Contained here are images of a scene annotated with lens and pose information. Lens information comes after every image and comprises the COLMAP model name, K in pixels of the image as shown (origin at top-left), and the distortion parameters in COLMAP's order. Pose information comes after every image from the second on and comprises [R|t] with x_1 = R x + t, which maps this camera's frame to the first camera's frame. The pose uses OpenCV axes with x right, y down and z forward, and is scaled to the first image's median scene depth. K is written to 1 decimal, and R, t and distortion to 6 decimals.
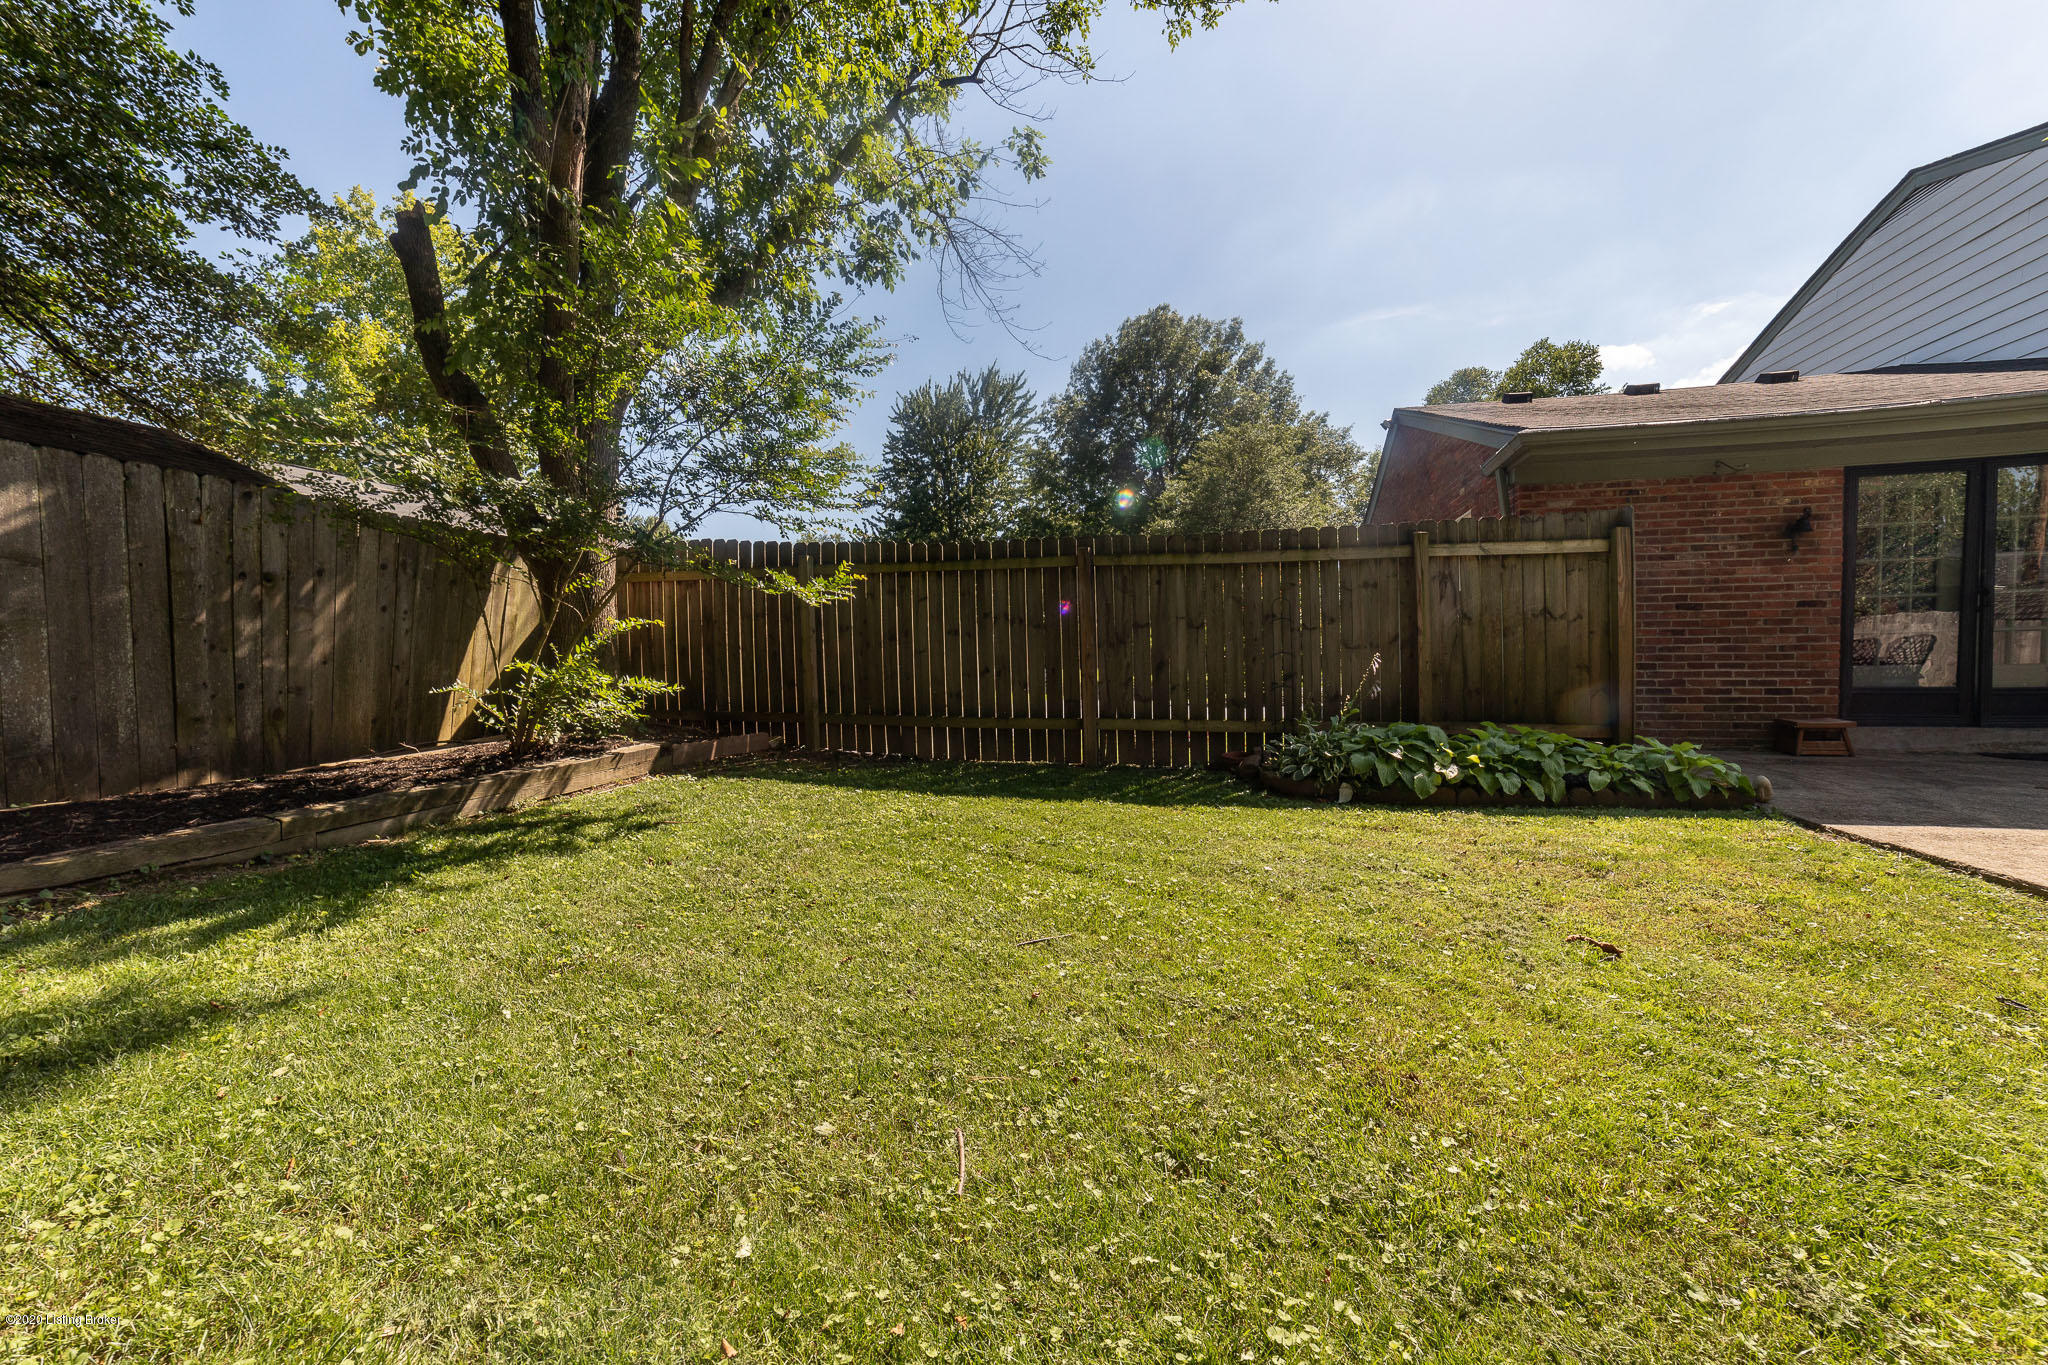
lens RADIAL K [[831.4, 0, 1009.9], [0, 831.4, 667.1], [0, 0, 1]] dist [-0.092944, 0.041723]
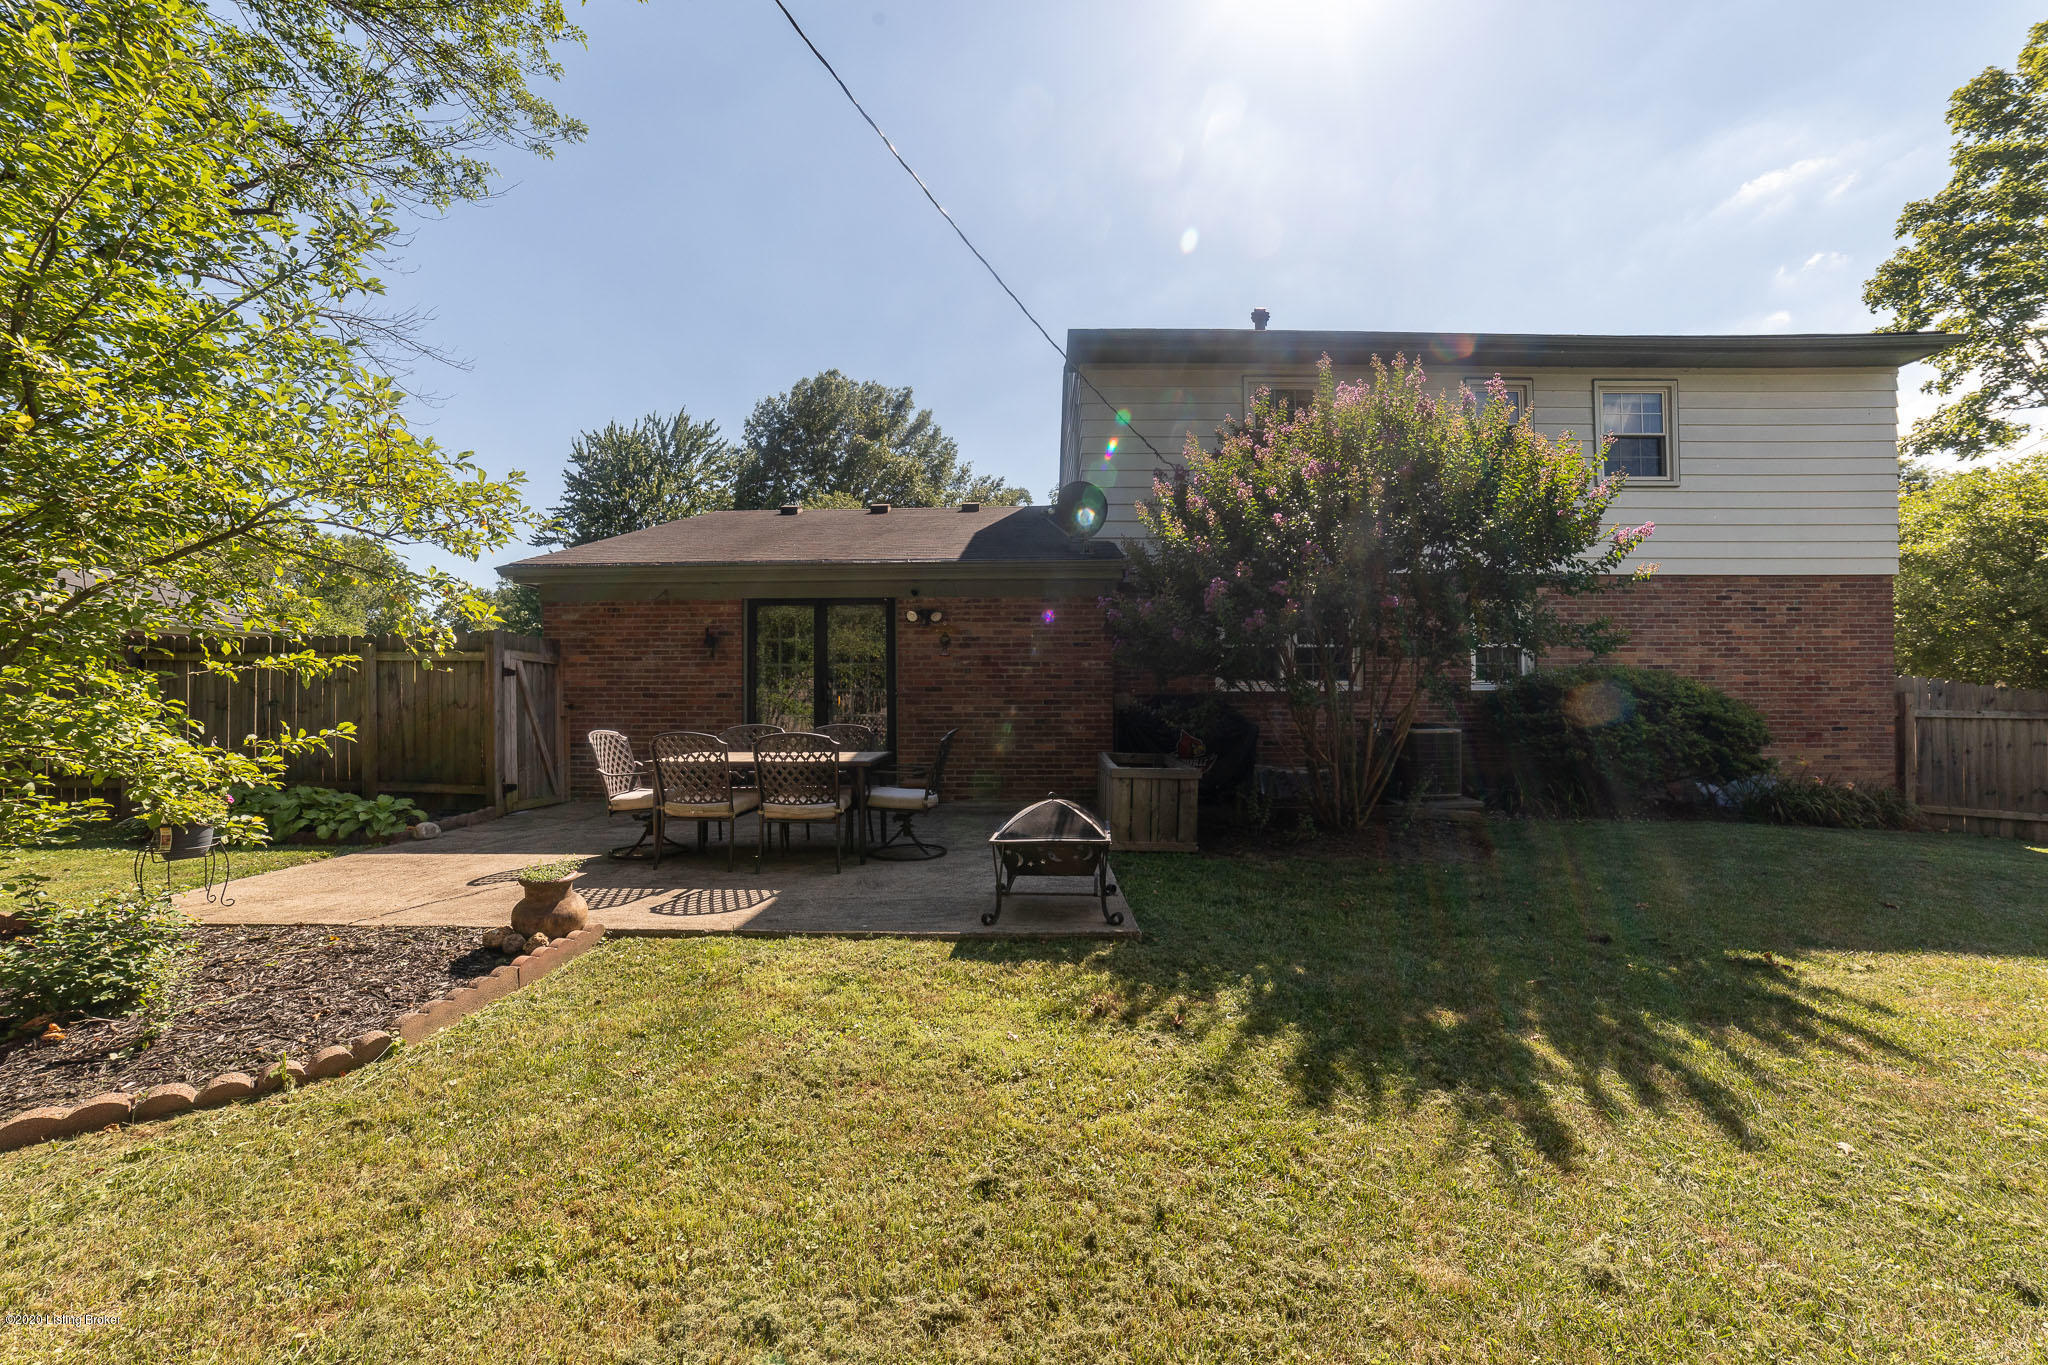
lens RADIAL K [[831.4, 0, 1009.9], [0, 831.4, 667.1], [0, 0, 1]] dist [-0.092944, 0.041723]
pose [[0.968086, 0.018611, 0.249924, 1.135107], [-0.006990, 0.998856, -0.047303, -0.064873], [-0.250519, 0.044046, 0.967109, -0.525899]]
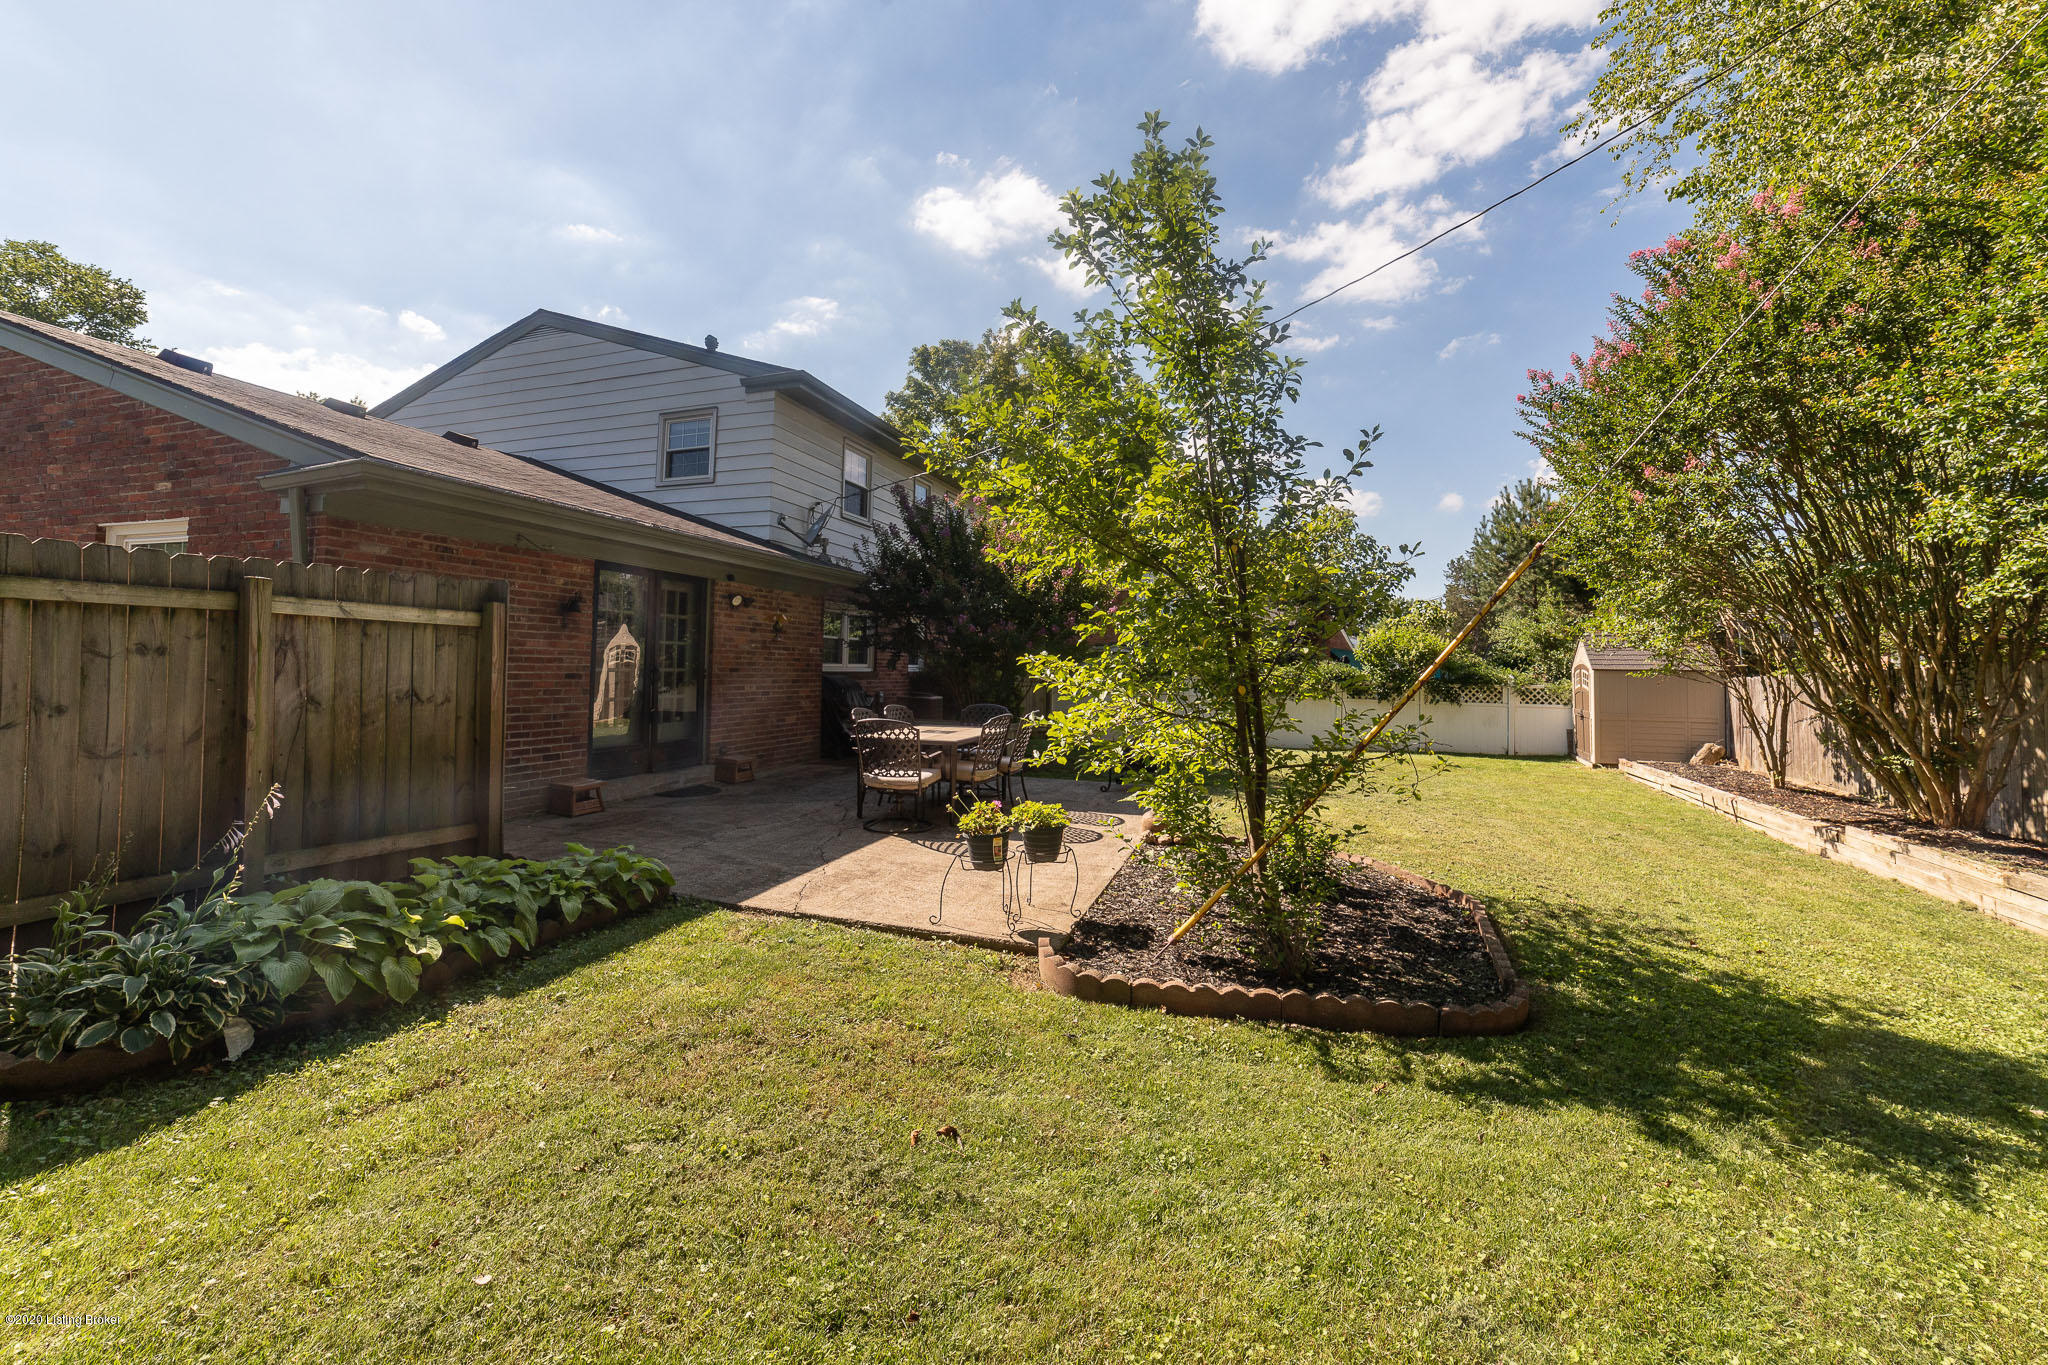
lens RADIAL K [[831.4, 0, 1009.9], [0, 831.4, 667.1], [0, 0, 1]] dist [-0.092944, 0.041723]
pose [[0.044652, 0.015304, 0.998885, -0.102947], [-0.012795, 0.999809, -0.014747, -0.083955], [-0.998921, -0.012123, 0.044839, 0.329448]]
